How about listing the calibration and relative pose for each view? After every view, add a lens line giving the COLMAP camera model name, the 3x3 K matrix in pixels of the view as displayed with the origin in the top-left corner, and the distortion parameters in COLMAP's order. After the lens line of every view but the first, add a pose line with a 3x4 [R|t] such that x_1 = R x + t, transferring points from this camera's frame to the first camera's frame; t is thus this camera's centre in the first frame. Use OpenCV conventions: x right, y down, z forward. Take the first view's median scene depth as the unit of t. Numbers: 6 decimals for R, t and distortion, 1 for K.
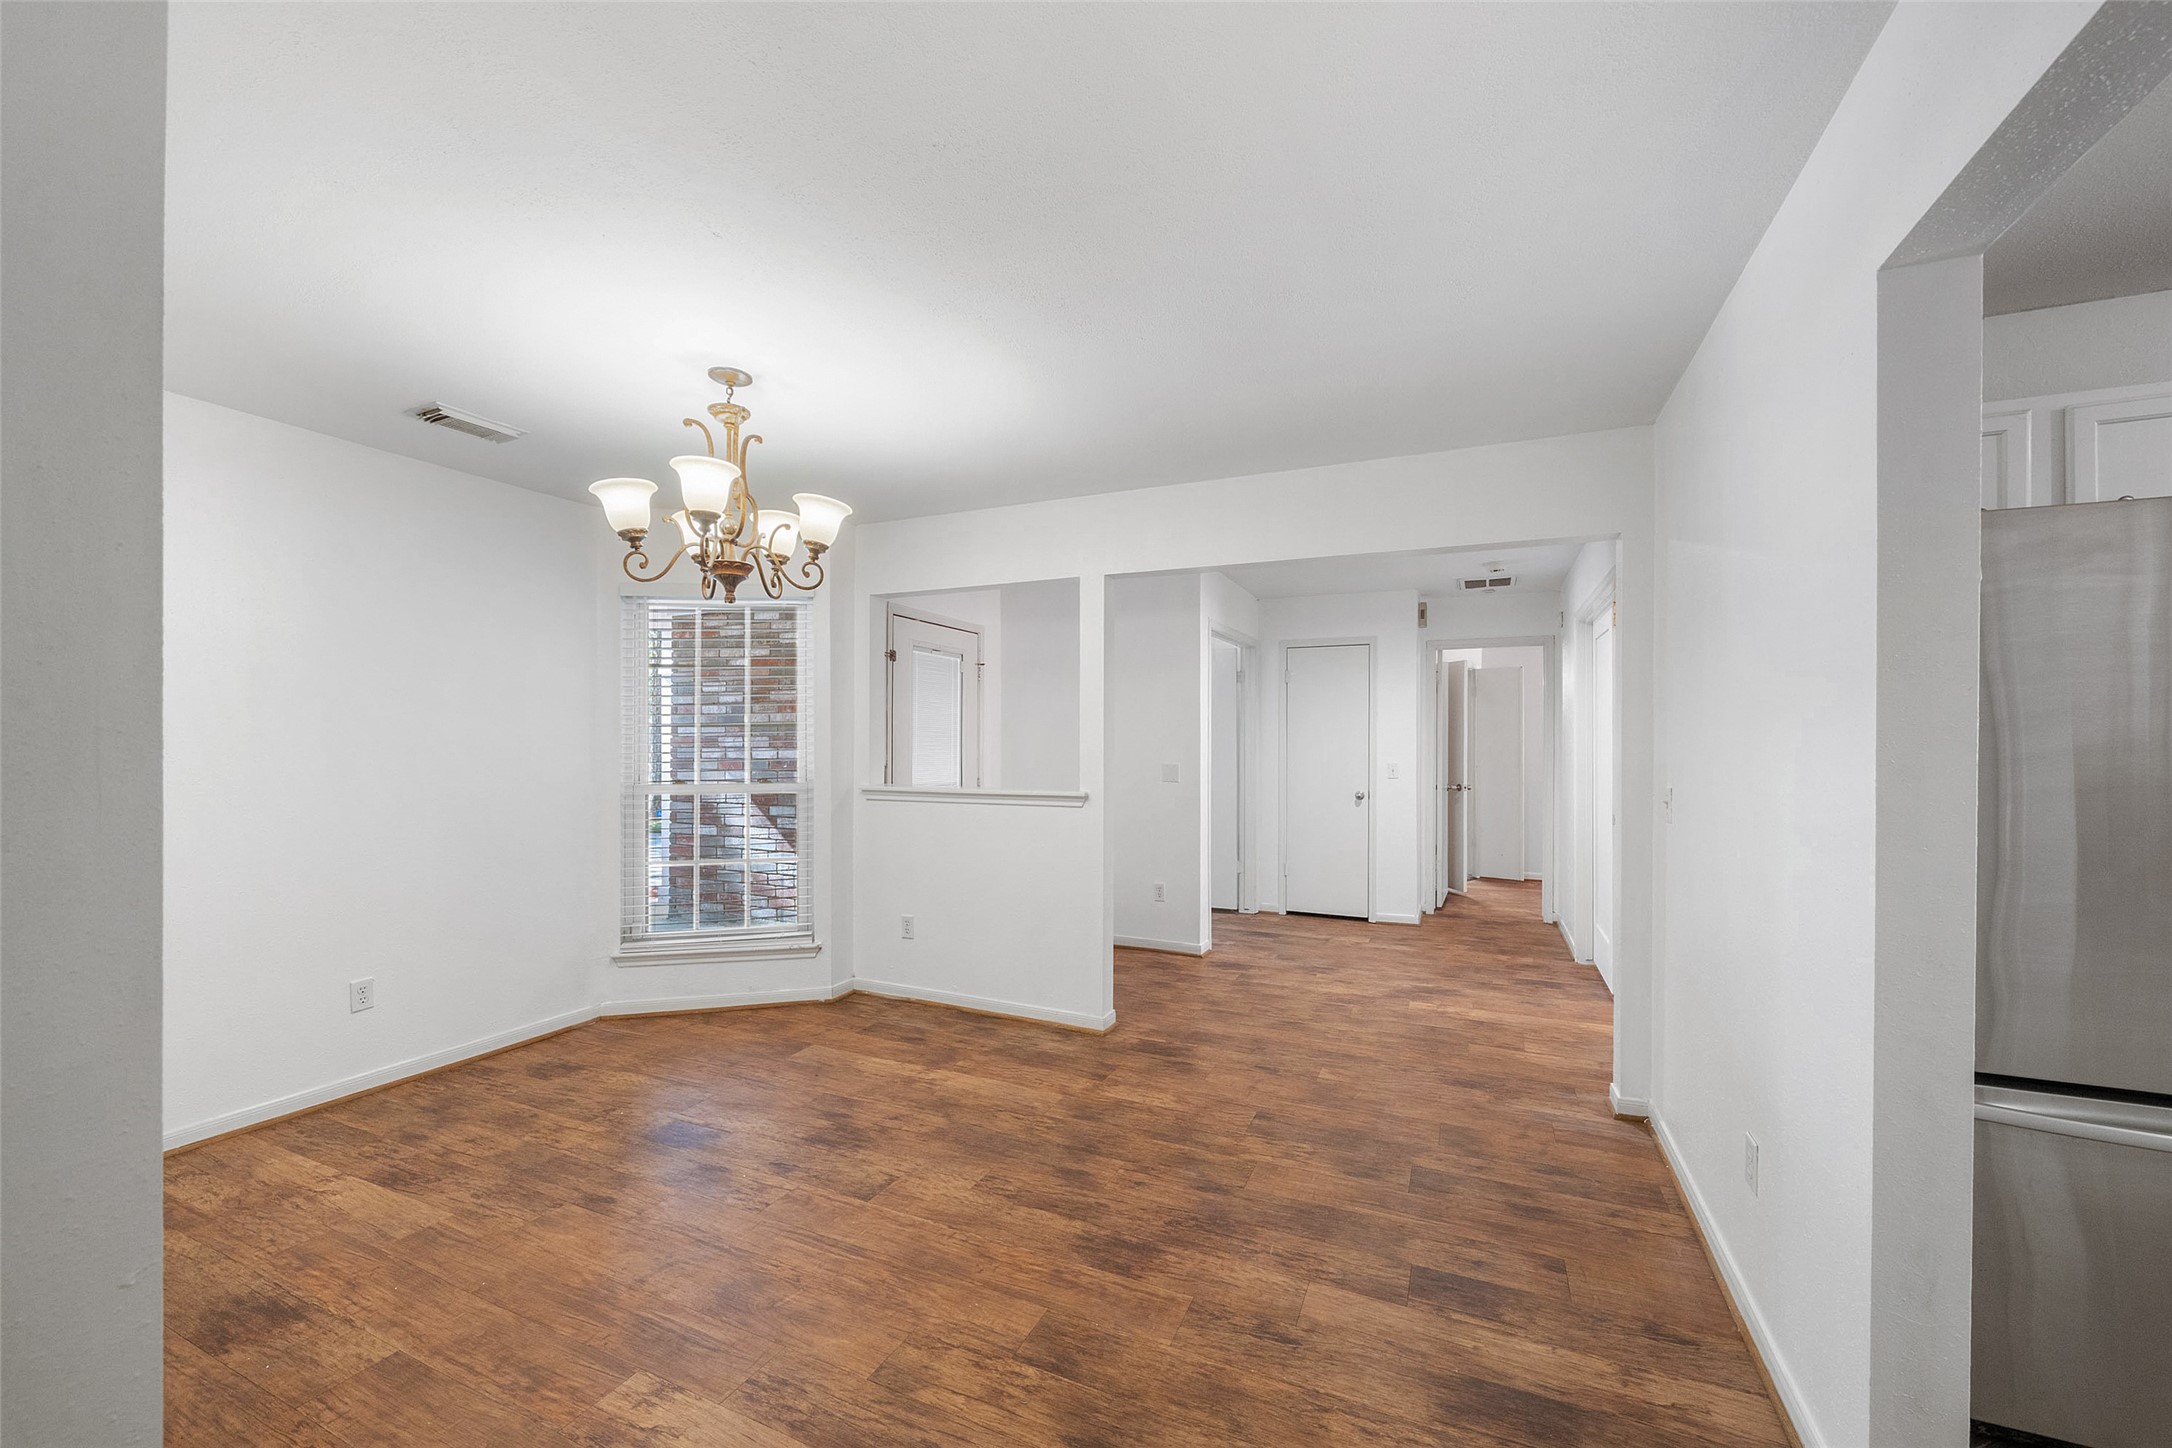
lens RADIAL K [[832.8, 0, 1088.8], [0, 832.8, 743.8], [0, 0, 1]] dist [-0.001480, -0.000102]
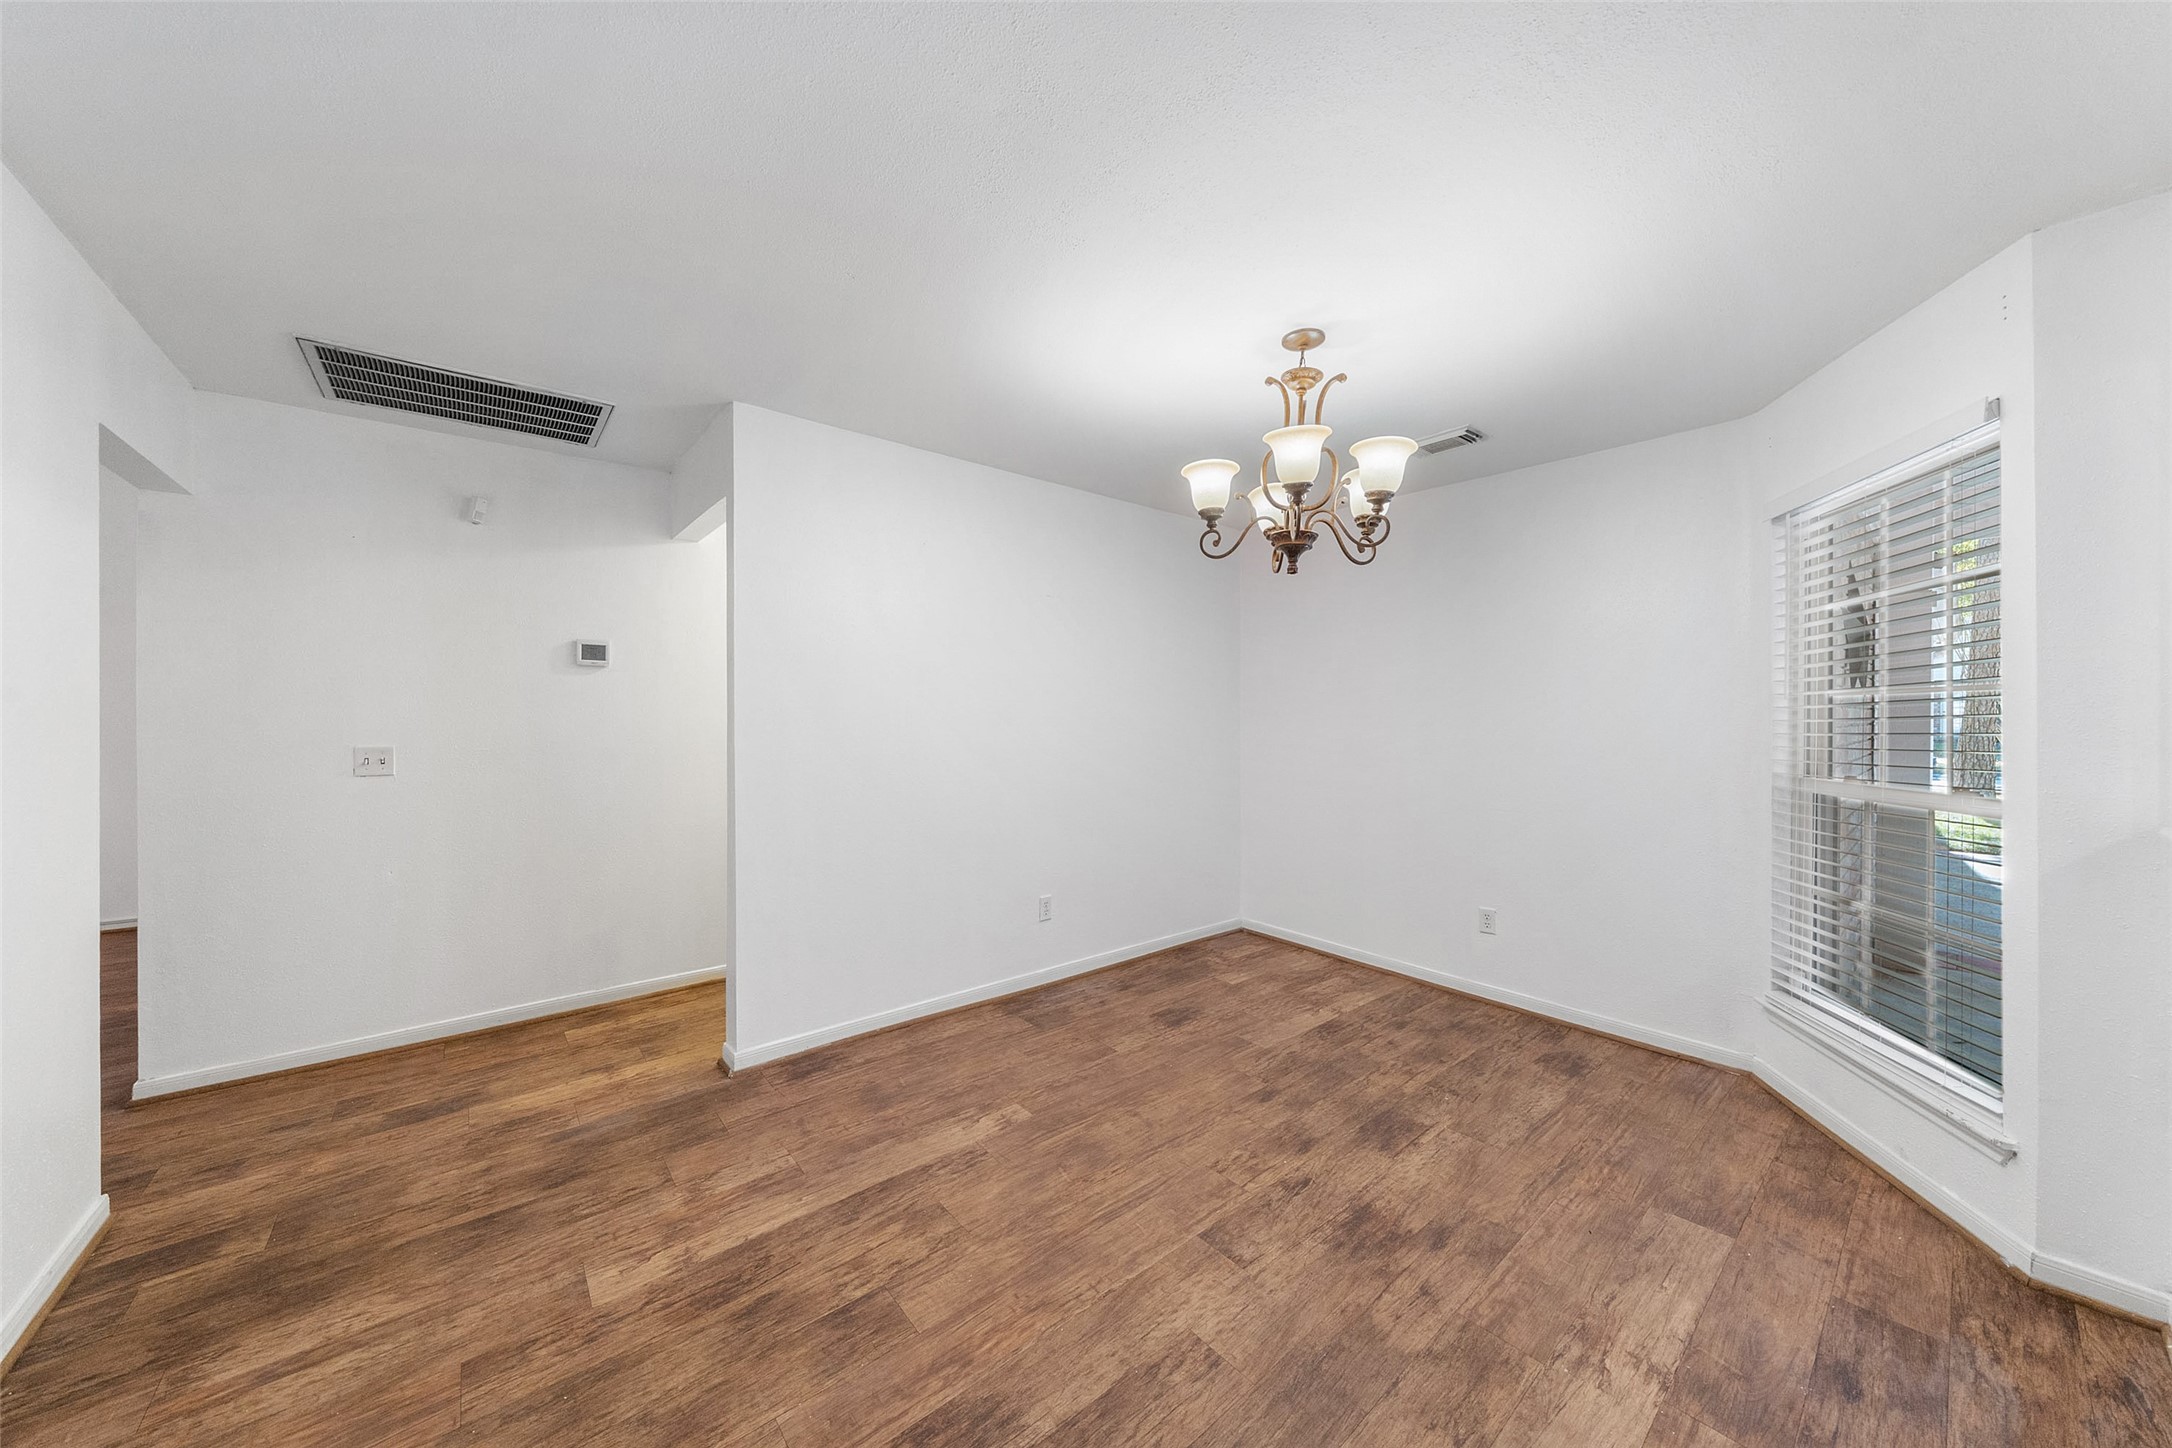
lens RADIAL K [[751.8, 0, 1087.3], [0, 751.8, 709.0], [0, 0, 1]] dist [-0.005263, 0.000297]
pose [[-0.433255, -0.008821, -0.901228, 0.459756], [-0.007169, 0.999954, -0.006340, 0.002124], [0.901243, 0.003714, -0.433298, 1.136922]]
